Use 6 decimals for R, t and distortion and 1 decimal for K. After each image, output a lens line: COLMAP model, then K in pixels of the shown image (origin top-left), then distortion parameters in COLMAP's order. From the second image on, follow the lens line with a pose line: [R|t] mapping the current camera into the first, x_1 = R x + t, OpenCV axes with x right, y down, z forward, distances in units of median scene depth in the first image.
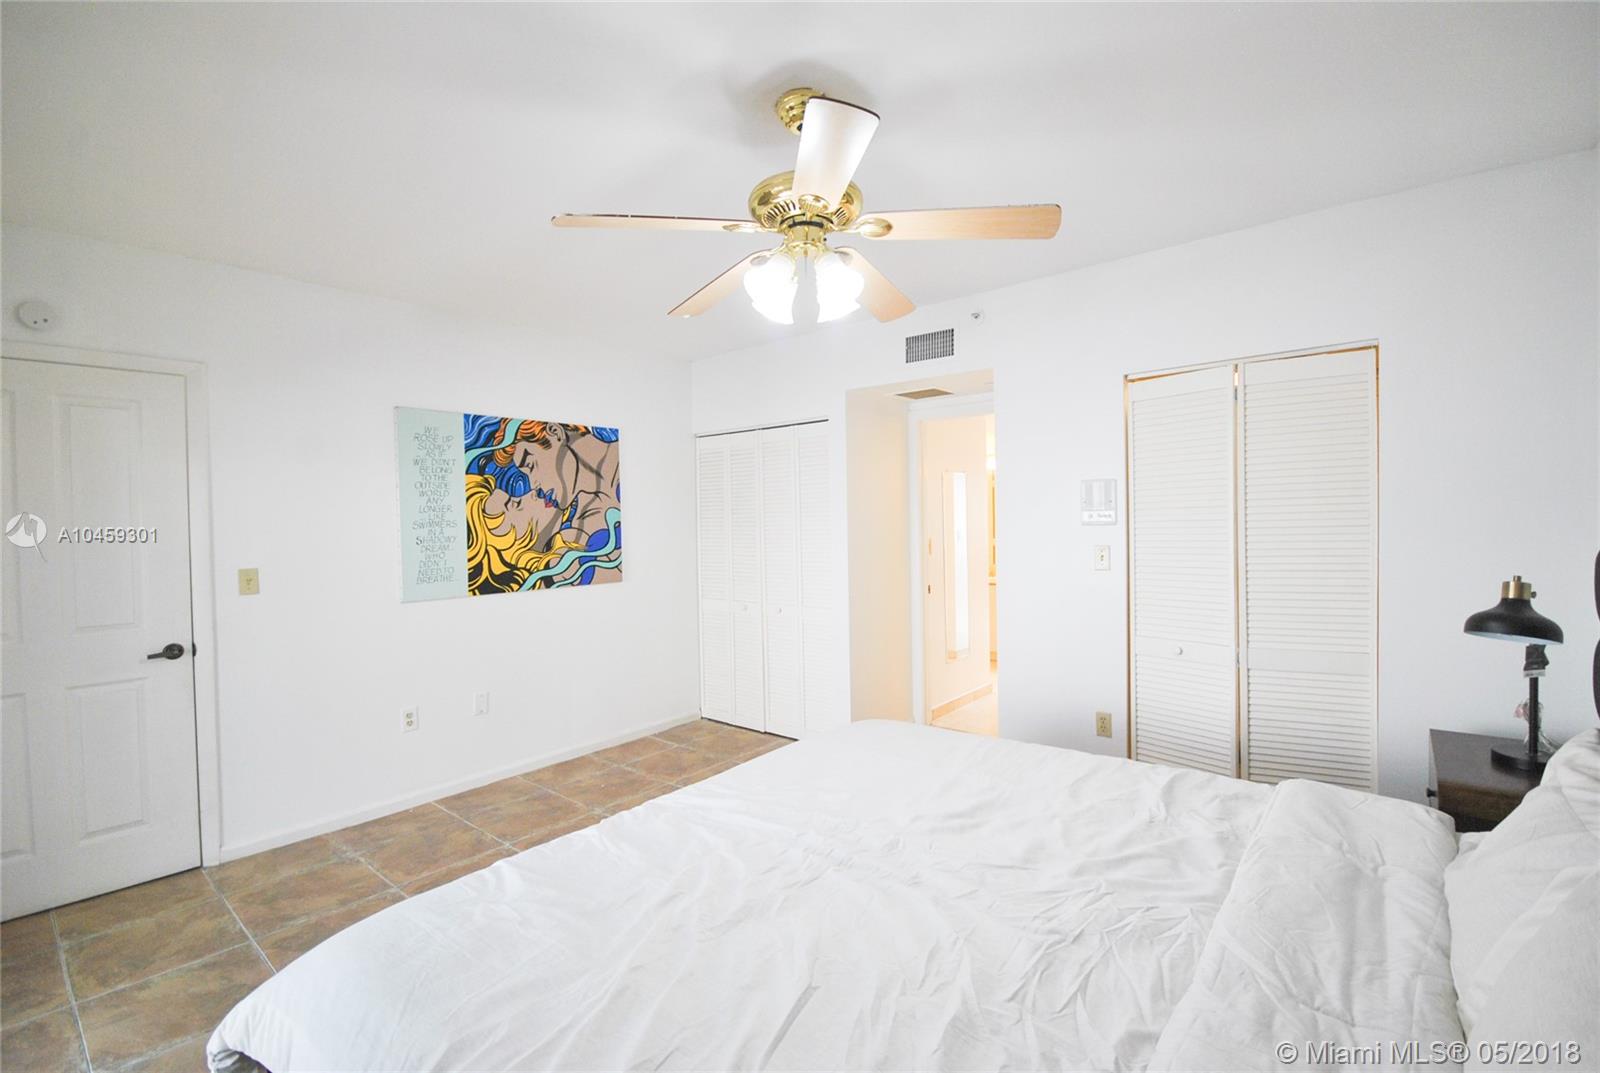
lens RADIAL K [[719.4, 0, 799.2], [0, 719.4, 530.7], [0, 0, 1]] dist [0.001900, -0.007404]
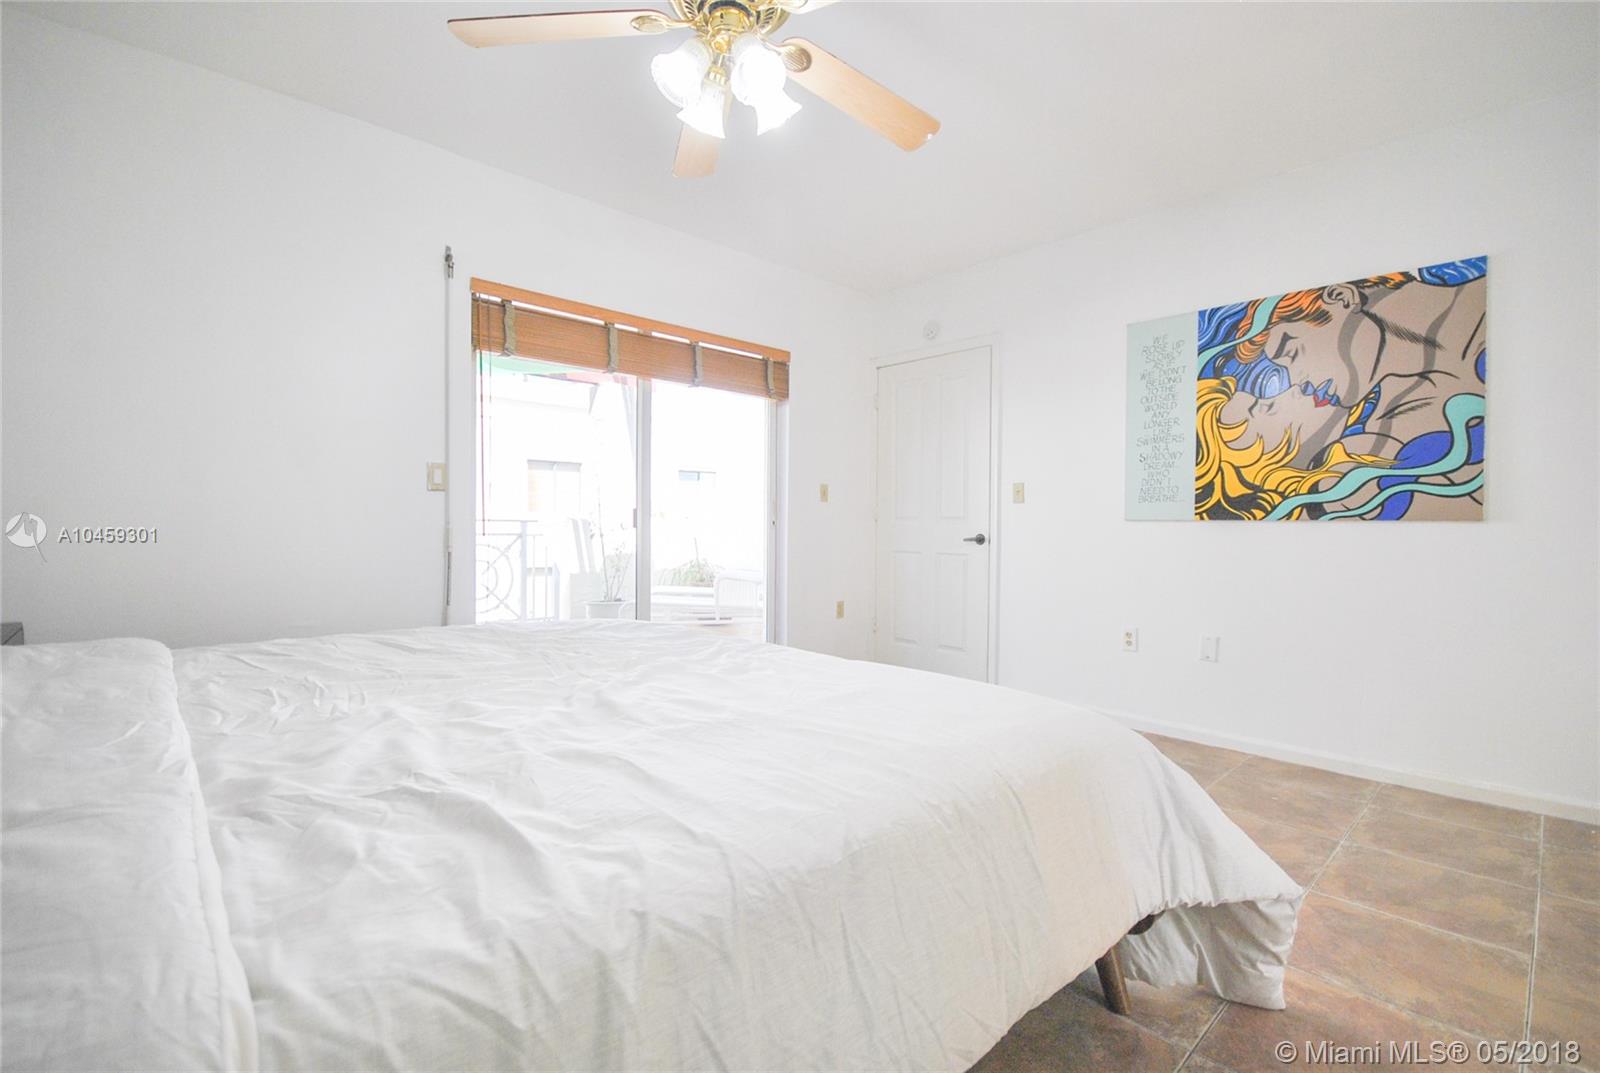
lens RADIAL K [[719.4, 0, 808.7], [0, 719.4, 538.8], [0, 0, 1]] dist [0.001900, -0.007404]
pose [[-0.135178, 0.032131, -0.990300, 0.441746], [-0.028574, 0.998932, 0.036312, 0.089583], [0.990409, 0.033205, -0.134116, 0.613179]]
